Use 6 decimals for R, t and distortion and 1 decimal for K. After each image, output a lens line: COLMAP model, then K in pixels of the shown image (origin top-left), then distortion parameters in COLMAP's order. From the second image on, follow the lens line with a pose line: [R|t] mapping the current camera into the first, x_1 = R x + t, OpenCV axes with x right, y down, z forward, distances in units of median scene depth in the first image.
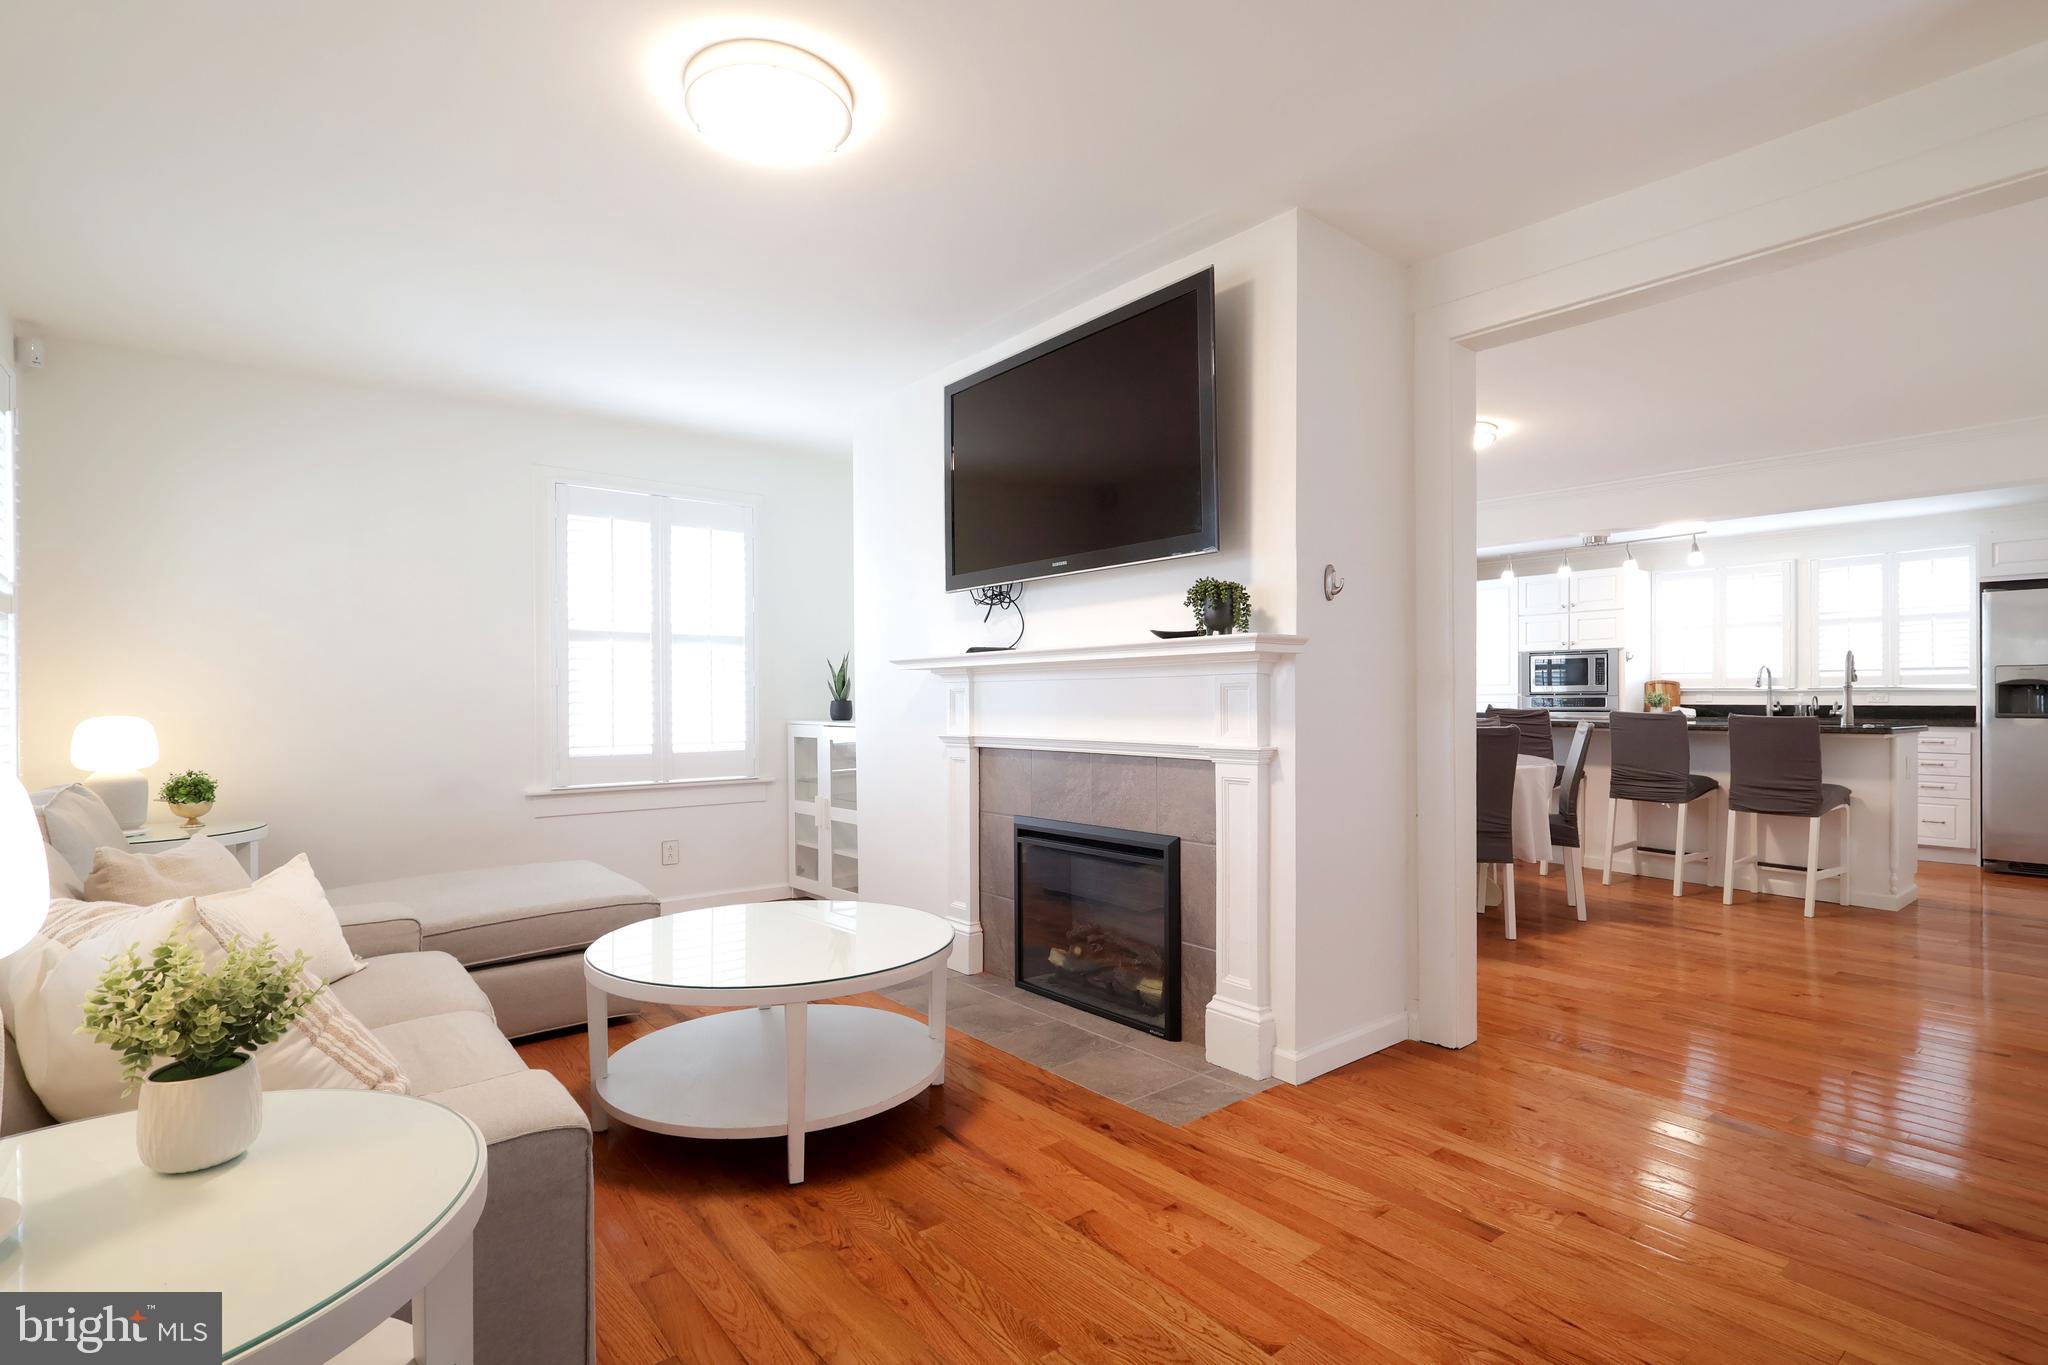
lens RADIAL K [[965.3, 0, 1033.8], [0, 965.3, 703.6], [0, 0, 1]] dist [-0.002353, 0.001450]
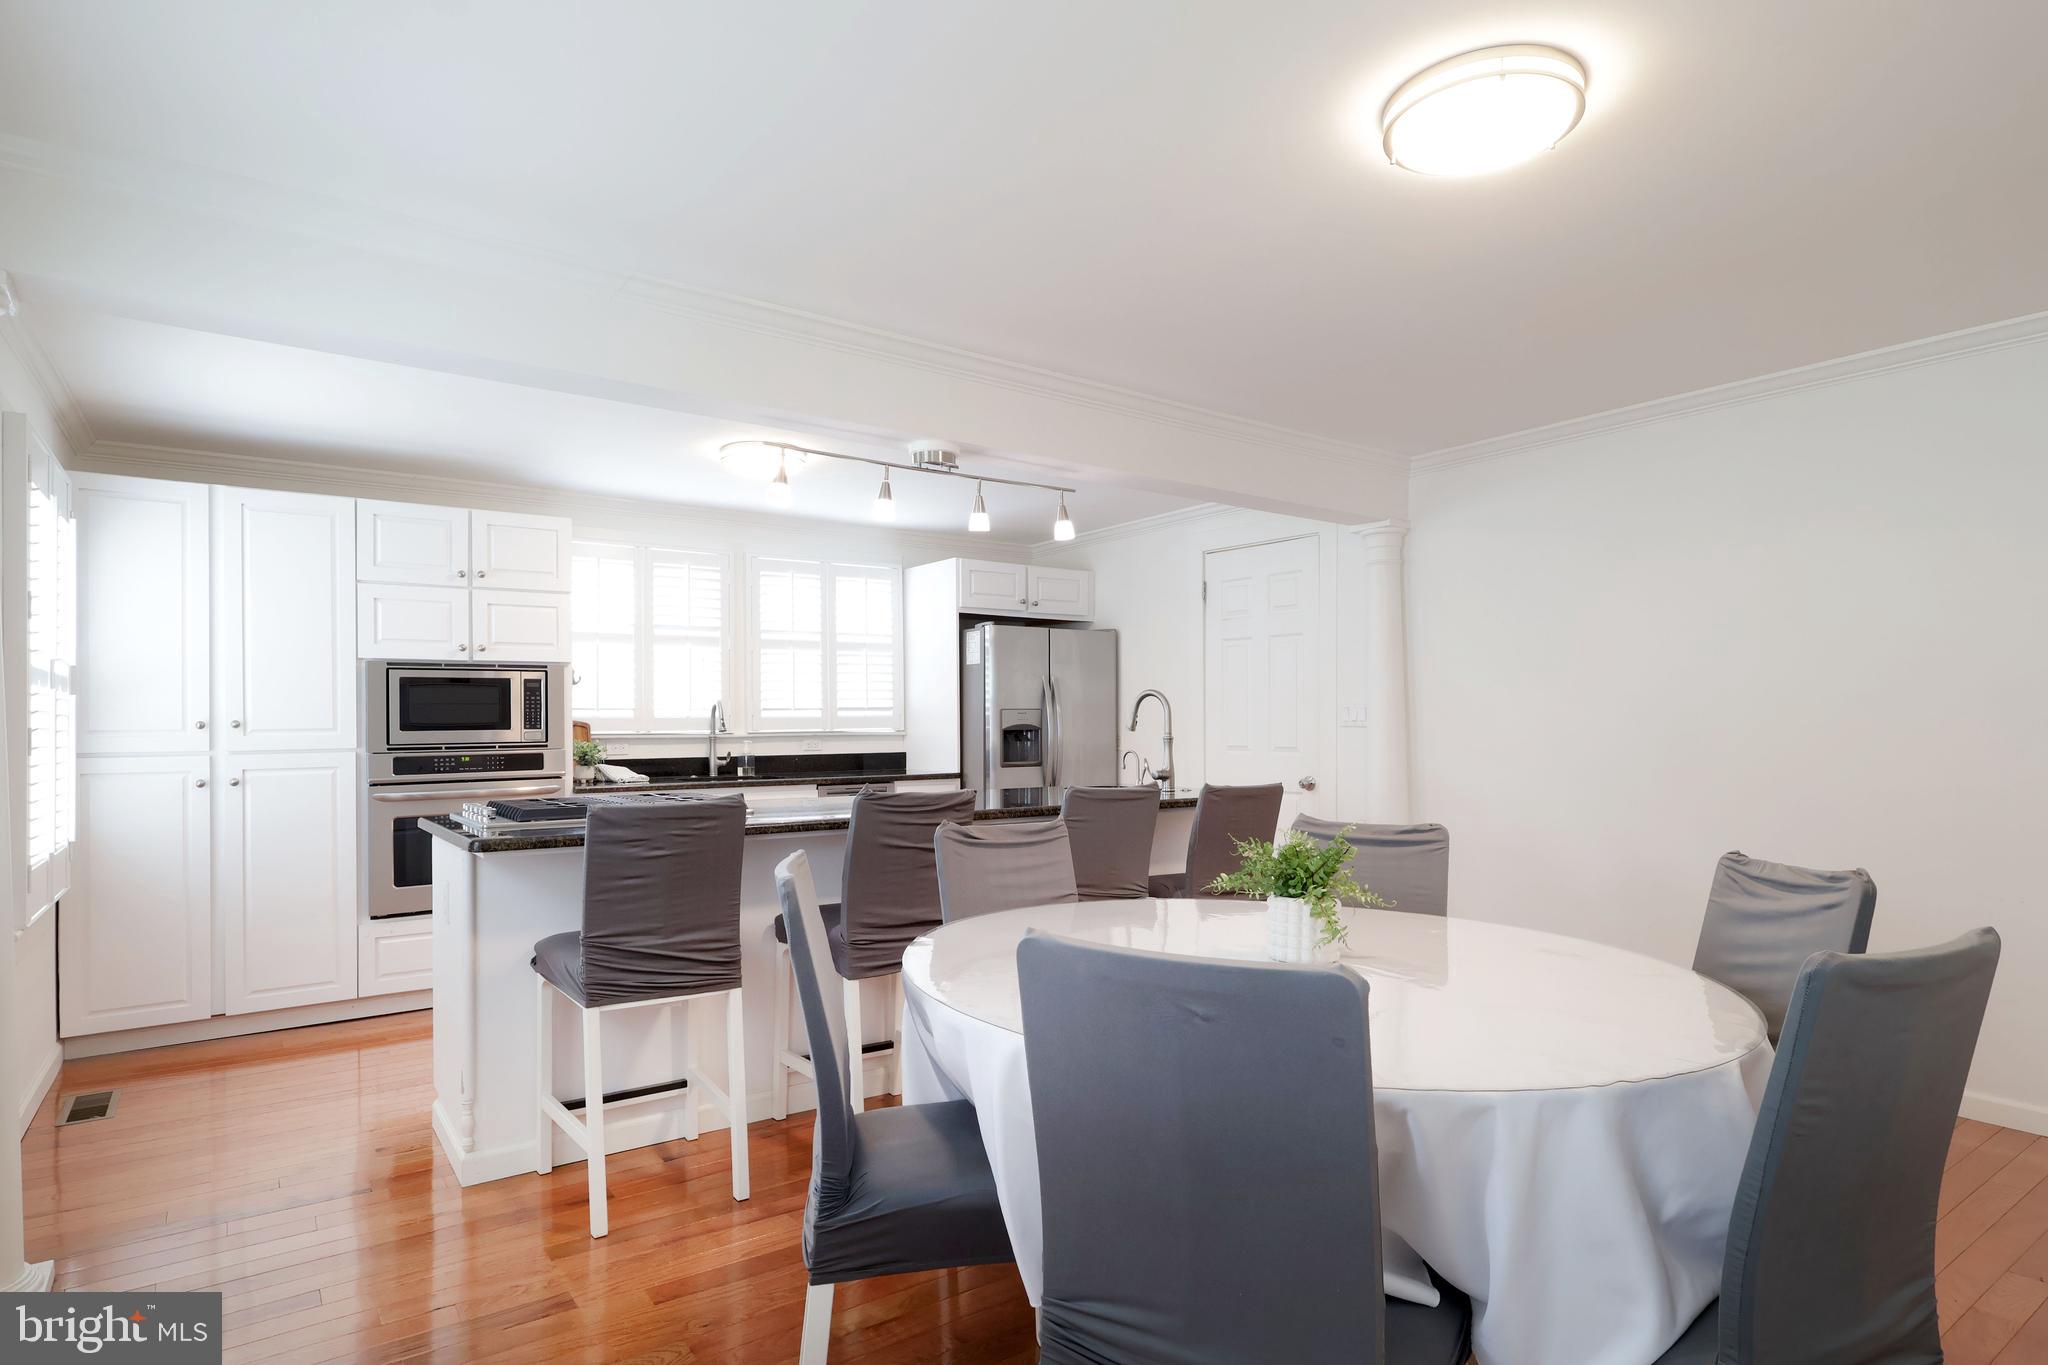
lens RADIAL K [[1111.5, 0, 1016.1], [0, 1111.5, 710.7], [0, 0, 1]] dist [-0.002152, 0.001625]
pose [[0.058493, 0.009744, 0.998240, -0.016456], [0.012970, 0.999861, -0.010520, -0.021062], [-0.998204, 0.013563, 0.058358, 0.746611]]
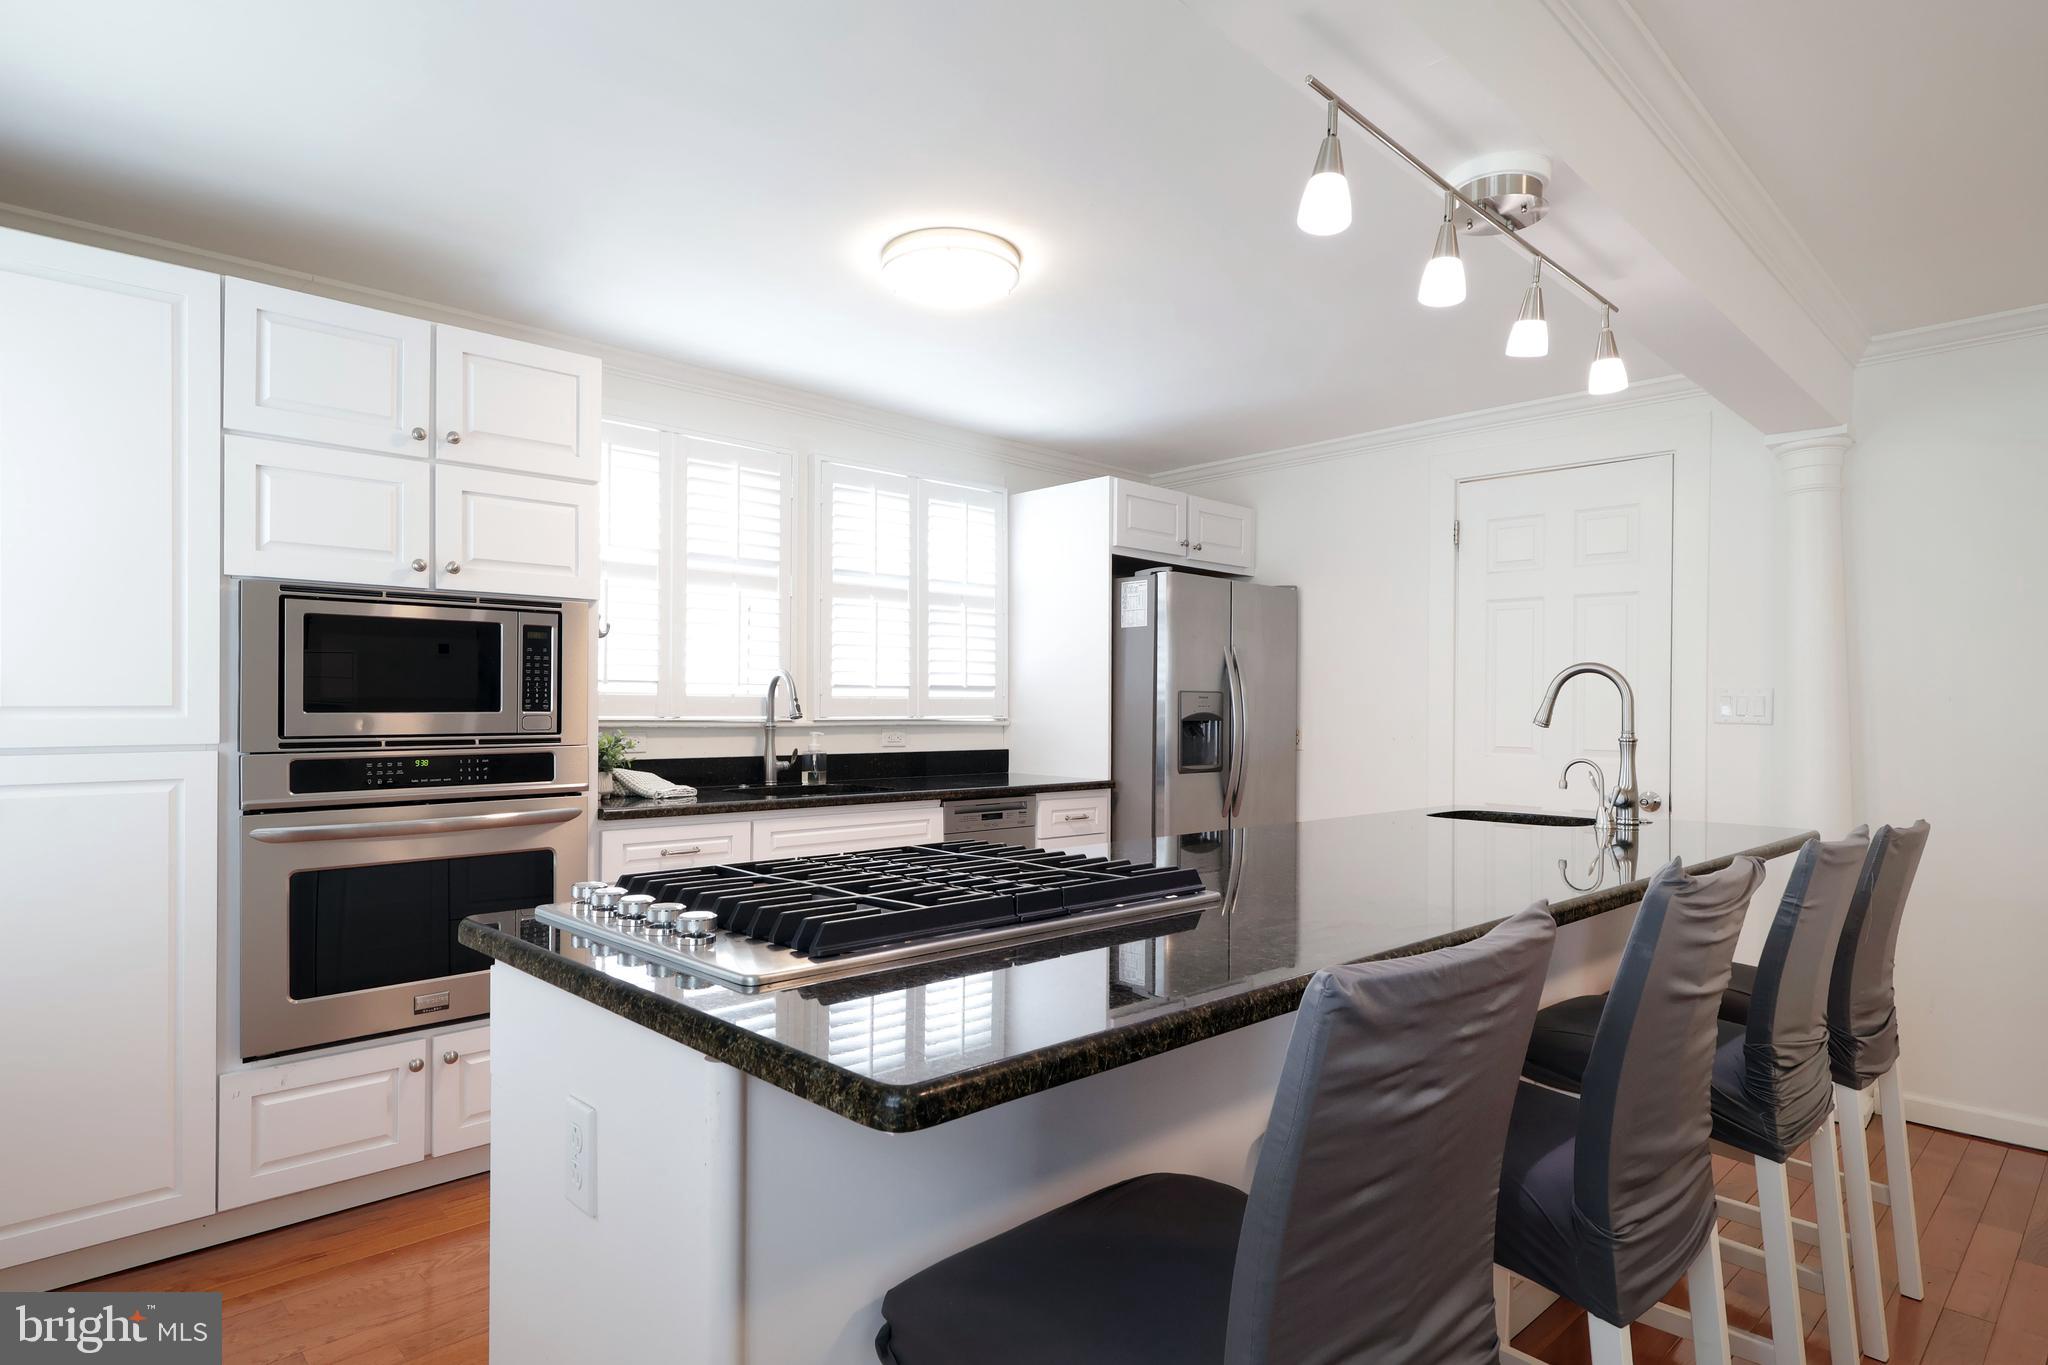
lens RADIAL K [[1111.5, 0, 1006.6], [0, 1111.5, 702.9], [0, 0, 1]] dist [-0.002152, 0.001625]
pose [[-0.076683, 0.003765, 0.997048, 0.231178], [-0.001604, 0.999991, -0.003900, -0.022528], [-0.997054, -0.001898, -0.076676, 0.940311]]
